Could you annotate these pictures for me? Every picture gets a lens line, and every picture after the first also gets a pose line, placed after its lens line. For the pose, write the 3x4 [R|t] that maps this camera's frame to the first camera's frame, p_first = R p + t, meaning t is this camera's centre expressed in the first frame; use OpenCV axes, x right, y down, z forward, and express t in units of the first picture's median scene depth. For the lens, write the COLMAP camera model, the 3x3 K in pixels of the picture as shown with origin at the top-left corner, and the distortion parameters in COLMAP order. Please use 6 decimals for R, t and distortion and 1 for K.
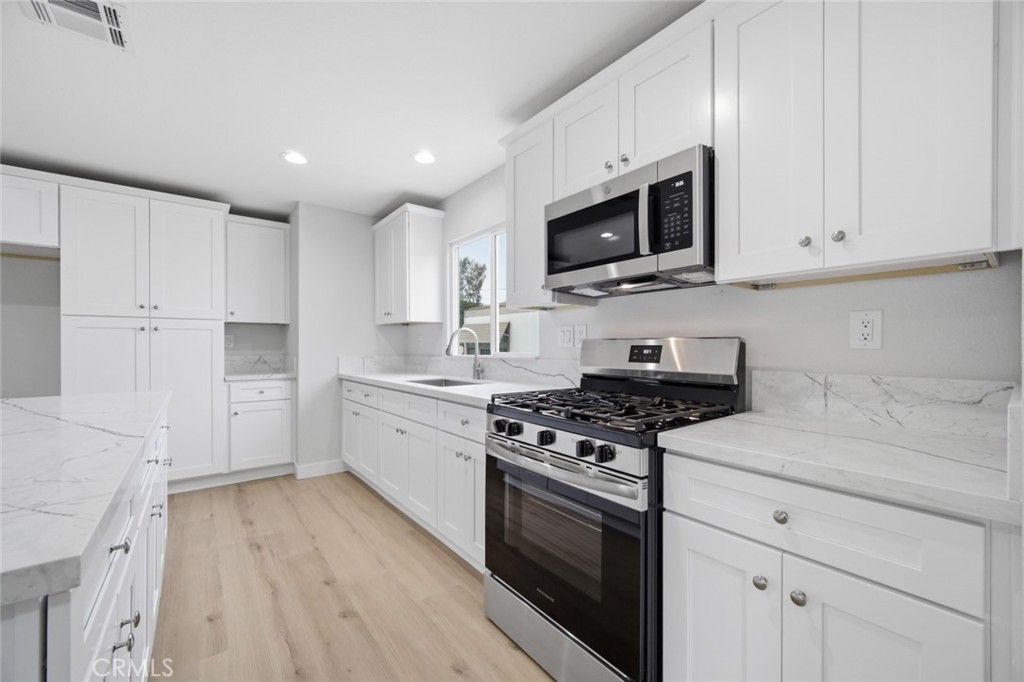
lens RADIAL K [[406.2, 0, 512.2], [0, 406.2, 345.8], [0, 0, 1]] dist [-0.003804, -0.000574]
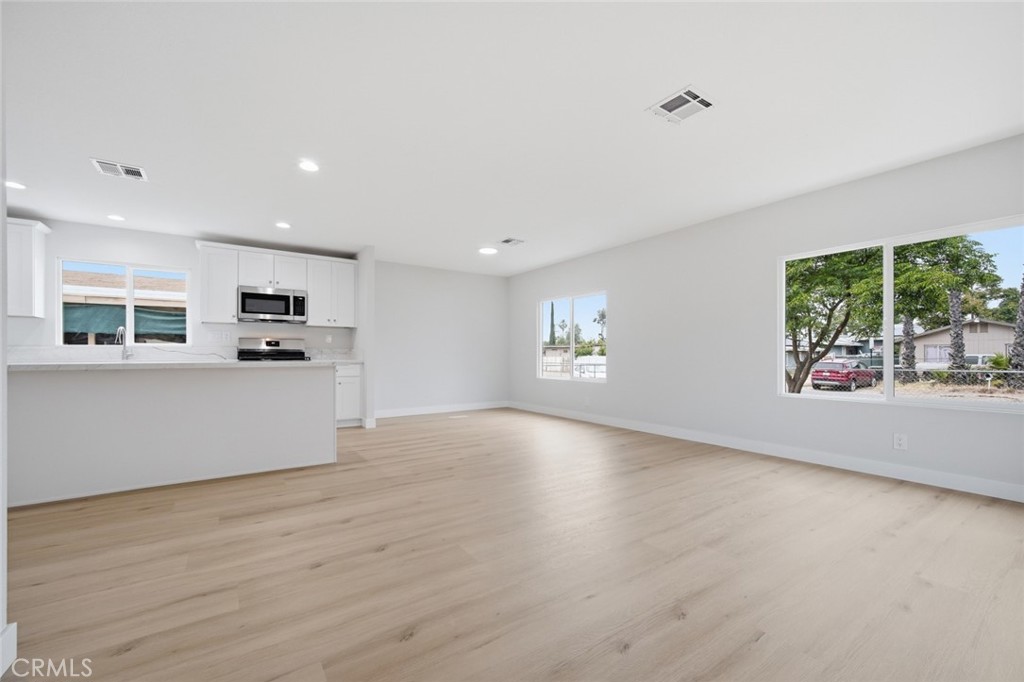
lens RADIAL K [[406.2, 0, 514.9], [0, 406.2, 356.2], [0, 0, 1]] dist [-0.003804, -0.000574]
pose [[0.052886, -0.001115, 0.998600, -1.507632], [-0.002627, 0.999996, 0.001256, 0.061336], [-0.998597, -0.002690, 0.052883, -0.557094]]
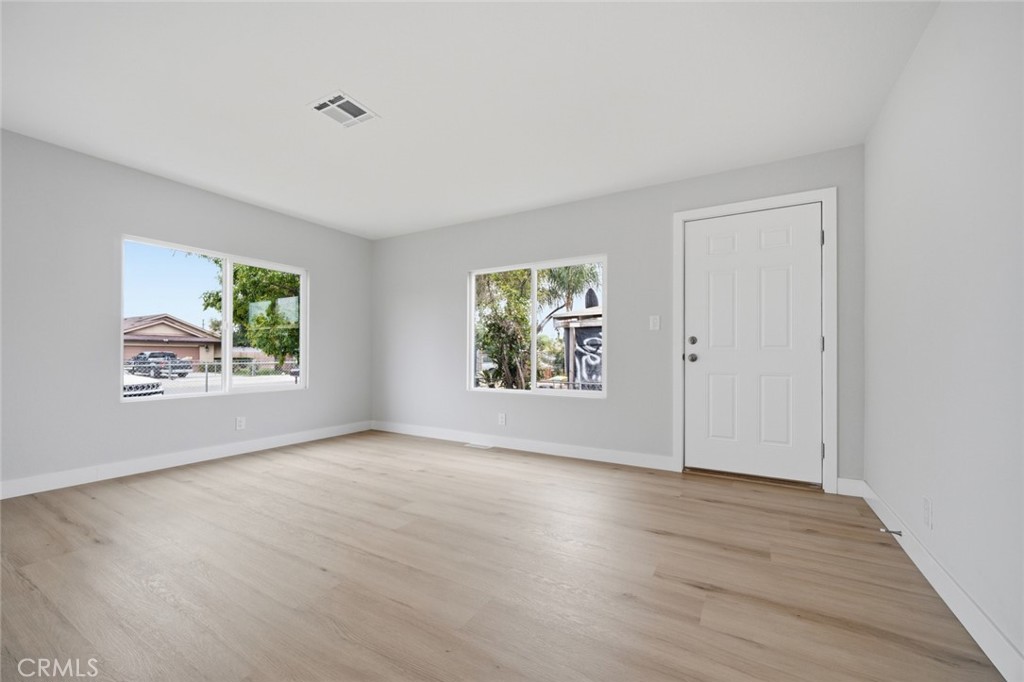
lens RADIAL K [[406.2, 0, 515.0], [0, 406.2, 350.7], [0, 0, 1]] dist [-0.003804, -0.000574]
pose [[-0.922442, -0.012019, -0.385948, -0.729683], [-0.005795, 0.999834, -0.017286, 0.069373], [0.386091, -0.013709, -0.922359, 0.008478]]
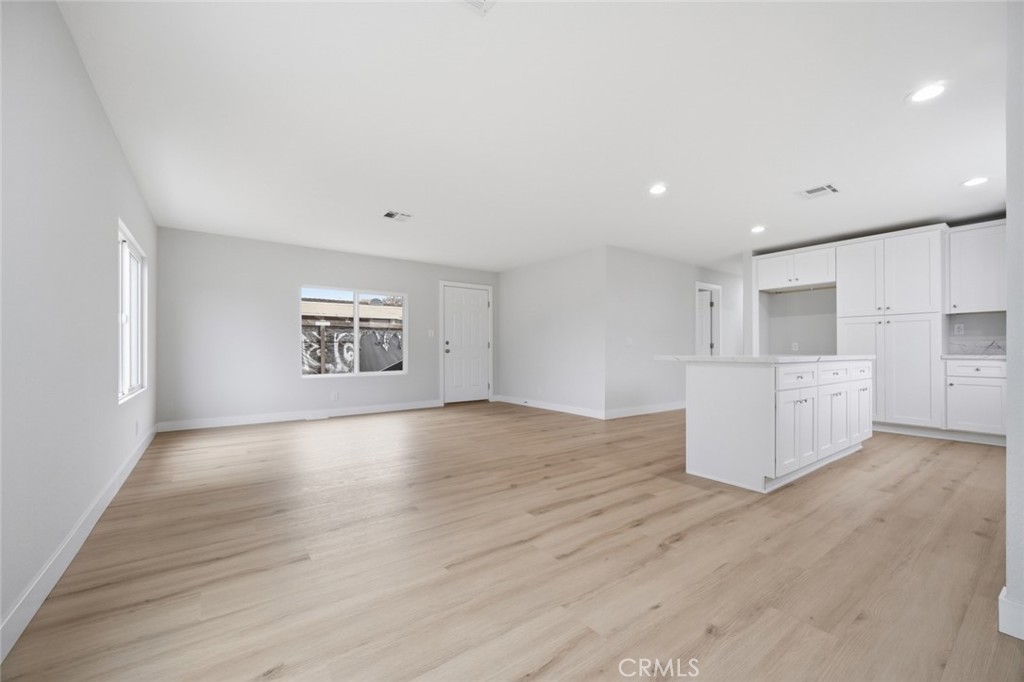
lens RADIAL K [[406.2, 0, 509.0], [0, 406.2, 345.5], [0, 0, 1]] dist [-0.003804, -0.000574]
pose [[-0.025841, -0.010769, -0.999608, 0.690672], [0.001987, 0.999939, -0.010824, 0.060638], [0.999664, -0.002266, -0.025819, -0.395873]]
